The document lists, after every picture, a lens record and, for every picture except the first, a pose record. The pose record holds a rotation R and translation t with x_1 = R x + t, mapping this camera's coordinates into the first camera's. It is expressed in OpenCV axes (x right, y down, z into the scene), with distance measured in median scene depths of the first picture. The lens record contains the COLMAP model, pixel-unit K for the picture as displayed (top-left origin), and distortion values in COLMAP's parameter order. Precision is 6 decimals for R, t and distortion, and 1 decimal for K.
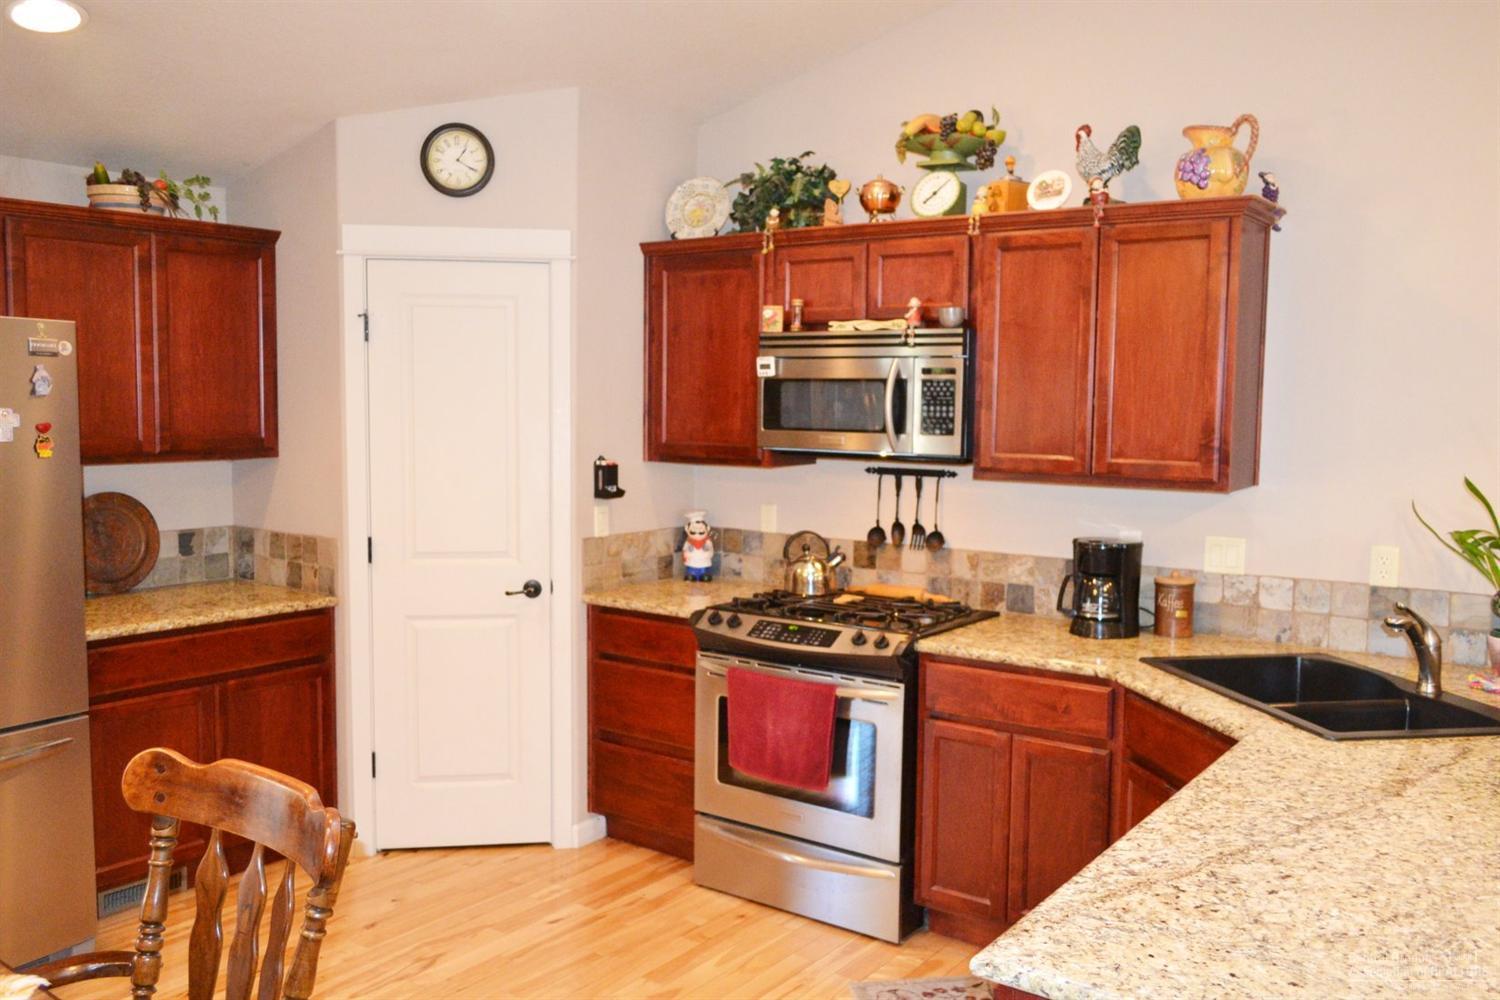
lens RADIAL K [[1231.9, 0, 750.0], [0, 1231.9, 500.0], [0, 0, 1]] dist [-0.010027, 0.000146]
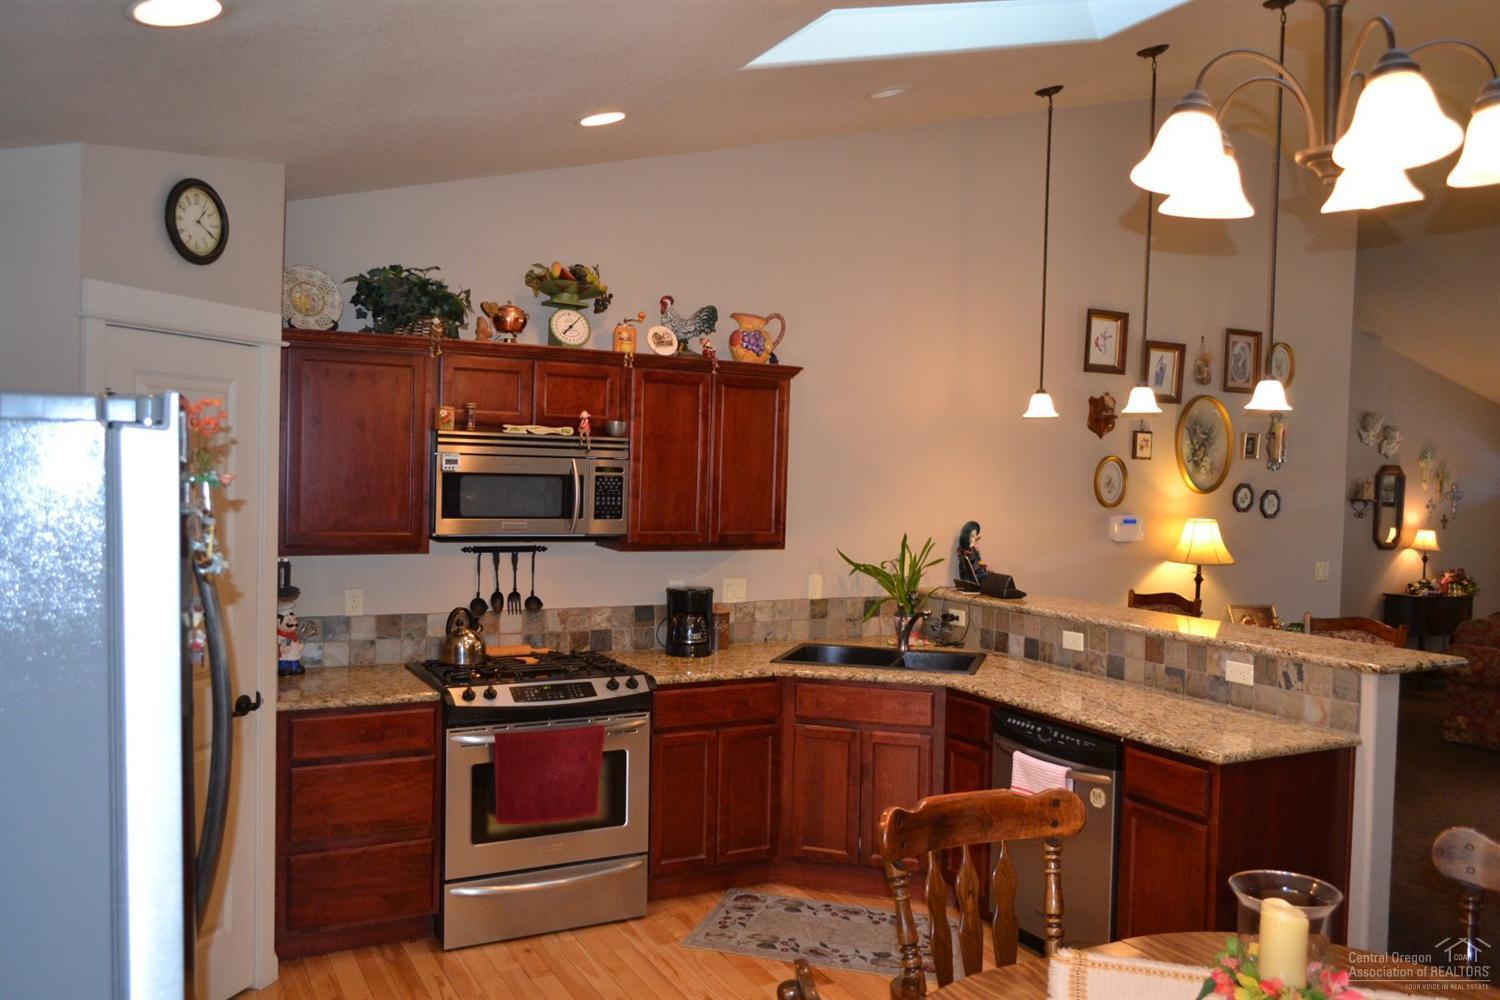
lens RADIAL K [[1192.8, 0, 750.0], [0, 1192.8, 500.0], [0, 0, 1]] dist [-0.010179, -0.002534]
pose [[0.437289, -0.025783, 0.898952, -0.843397], [0.054741, 0.998499, 0.002010, -0.062641], [-0.897654, 0.048331, 0.438043, 0.299816]]
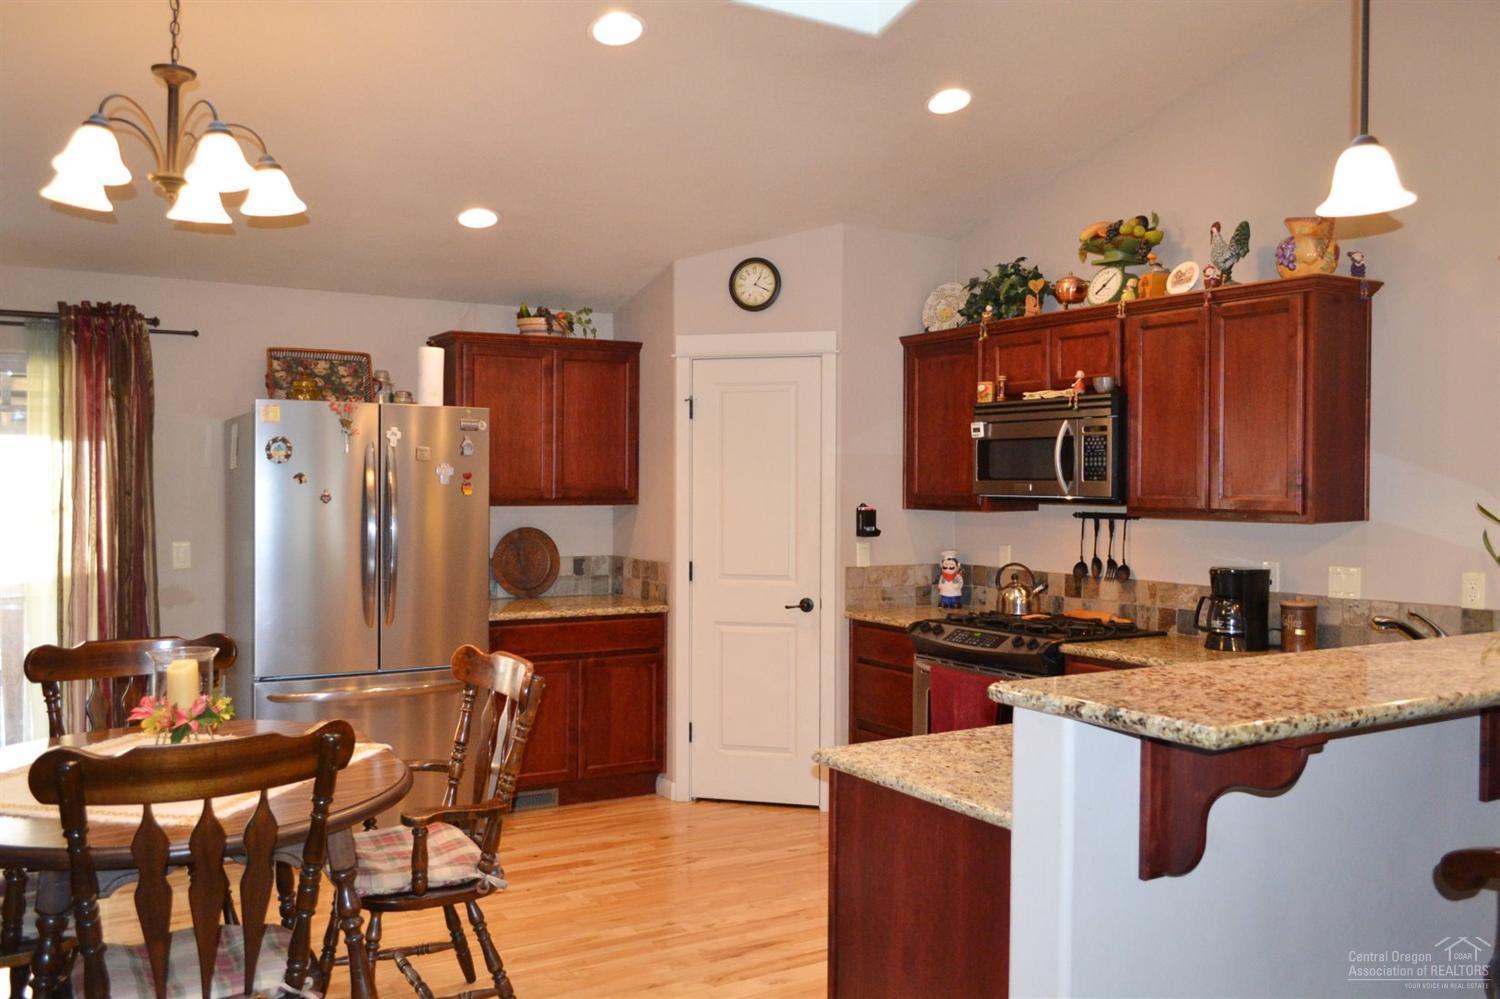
lens RADIAL K [[1231.9, 0, 750.0], [0, 1231.9, 499.5], [0, 0, 1]] dist [-0.010027, 0.000146]
pose [[0.921945, -0.002239, -0.387315, 0.289615], [-0.025618, 0.997441, -0.066746, 0.052743], [0.386474, 0.071459, 0.919528, -0.240638]]
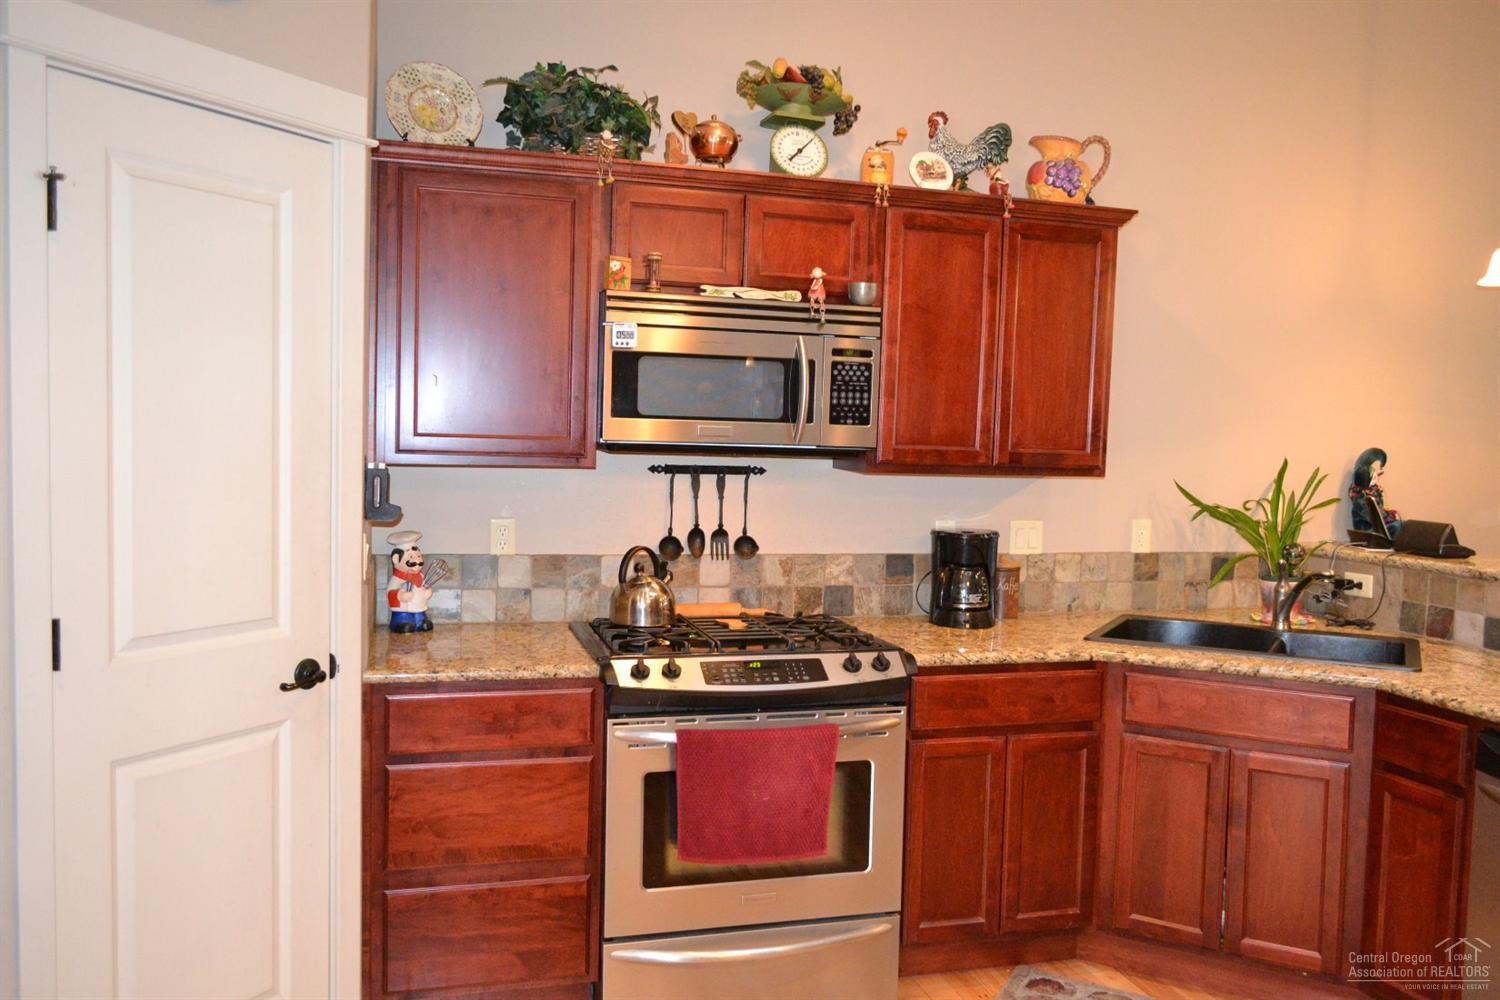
lens RADIAL K [[1192.8, 0, 750.0], [0, 1192.8, 500.0], [0, 0, 1]] dist [-0.010179, -0.002534]
pose [[0.616235, -0.040571, 0.786517, -0.535733], [0.043916, 0.998889, 0.017118, -0.015249], [-0.786337, 0.023991, 0.617332, 0.491250]]
